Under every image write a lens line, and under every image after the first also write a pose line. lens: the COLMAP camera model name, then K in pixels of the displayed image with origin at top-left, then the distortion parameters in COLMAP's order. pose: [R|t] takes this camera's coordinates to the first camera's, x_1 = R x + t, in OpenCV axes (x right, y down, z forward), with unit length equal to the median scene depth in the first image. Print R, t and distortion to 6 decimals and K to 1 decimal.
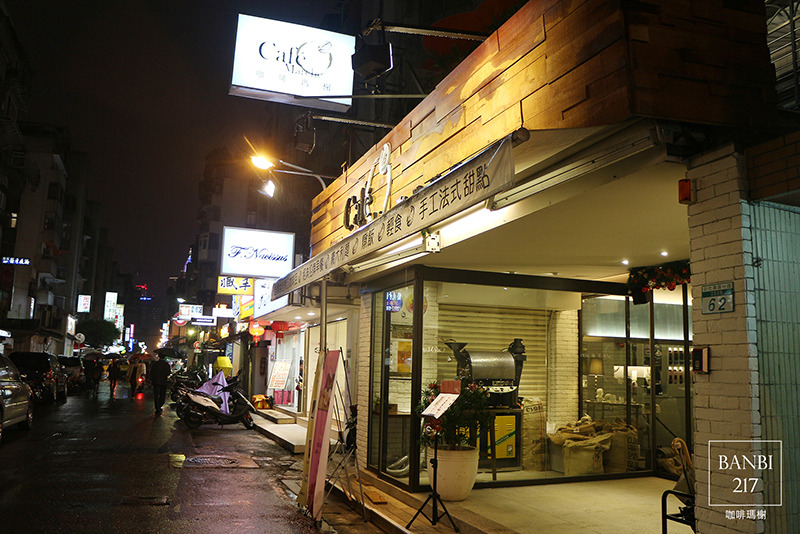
lens RADIAL K [[670.3, 0, 402.2], [0, 670.3, 264.3], [0, 0, 1]] dist [-0.148542, 0.003836]
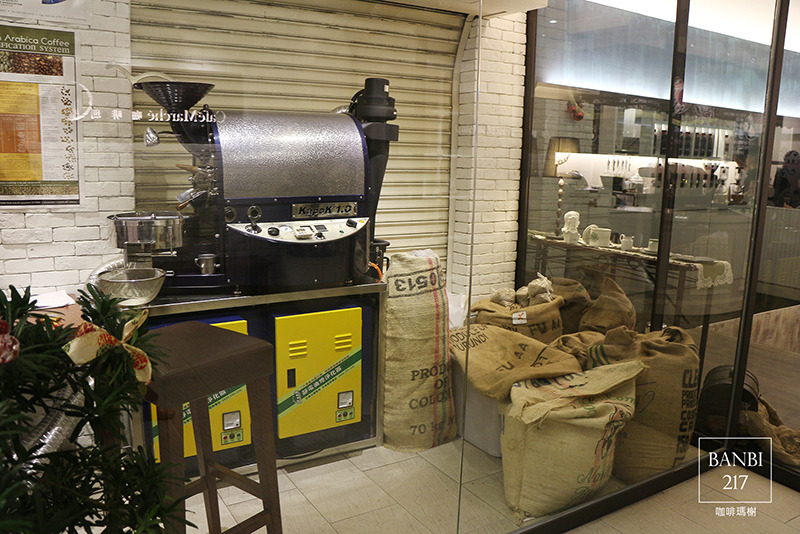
lens RADIAL K [[670.3, 0, 400.6], [0, 670.3, 264.7], [0, 0, 1]] dist [-0.148542, 0.003836]
pose [[0.982953, -0.029969, 0.181398, 0.122340], [-0.030840, 0.945772, 0.323364, 0.092895], [-0.181252, -0.323446, 0.928725, 0.652194]]
